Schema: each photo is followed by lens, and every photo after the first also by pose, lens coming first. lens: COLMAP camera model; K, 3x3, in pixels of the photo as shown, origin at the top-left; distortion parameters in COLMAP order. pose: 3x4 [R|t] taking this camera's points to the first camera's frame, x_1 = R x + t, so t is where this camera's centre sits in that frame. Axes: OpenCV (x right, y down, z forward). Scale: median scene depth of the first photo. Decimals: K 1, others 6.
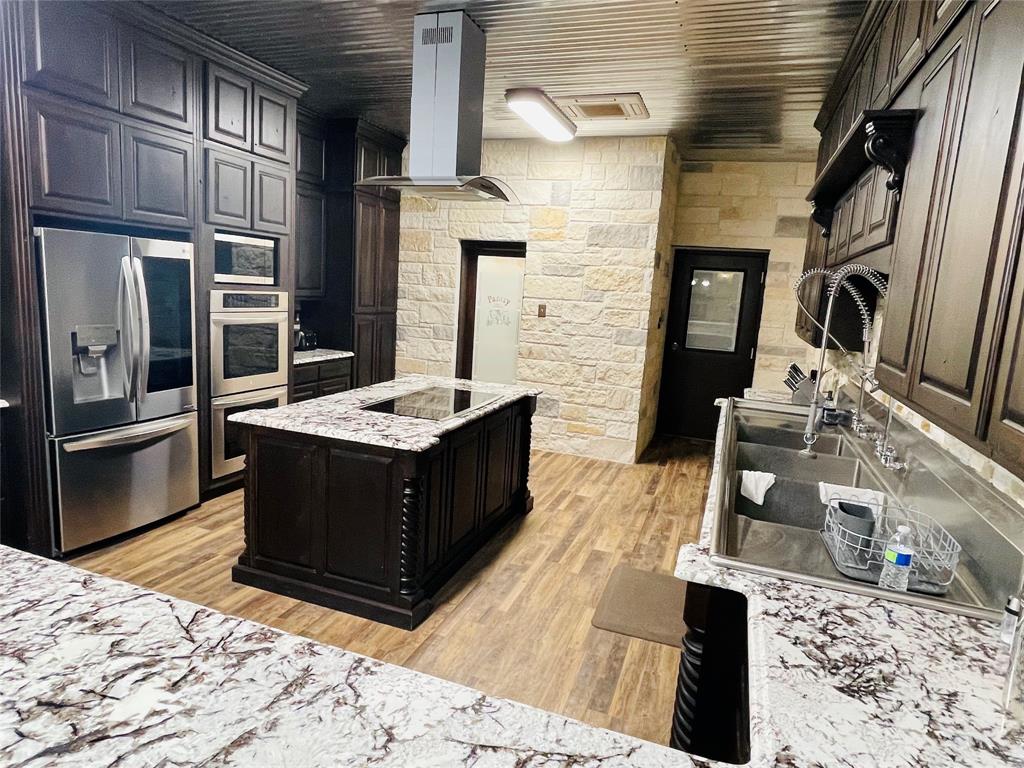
lens RADIAL K [[613.1, 0, 512.3], [0, 613.1, 383.2], [0, 0, 1]] dist [0.007320, 0.000715]
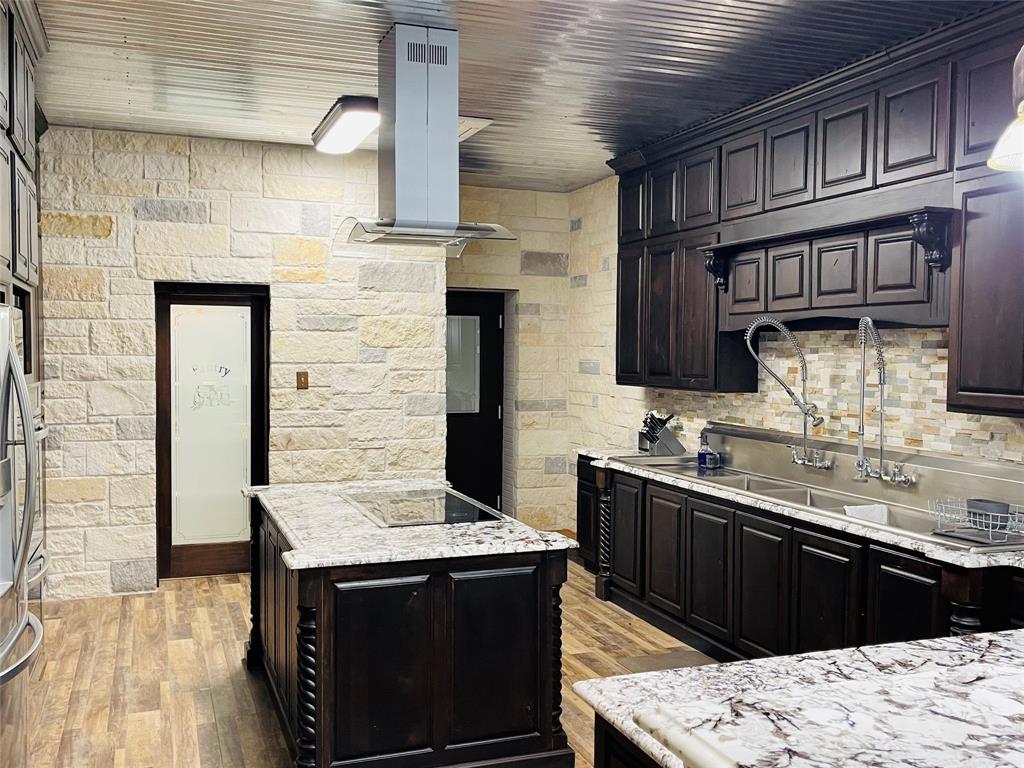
lens RADIAL K [[958.7, 0, 511.3], [0, 958.7, 385.1], [0, 0, 1]] dist [0.019471, 0.000000]
pose [[0.759514, -0.081205, 0.645403, -0.493050], [0.141715, 0.989002, -0.042335, -0.032342], [-0.634867, 0.123617, 0.762668, 0.004194]]
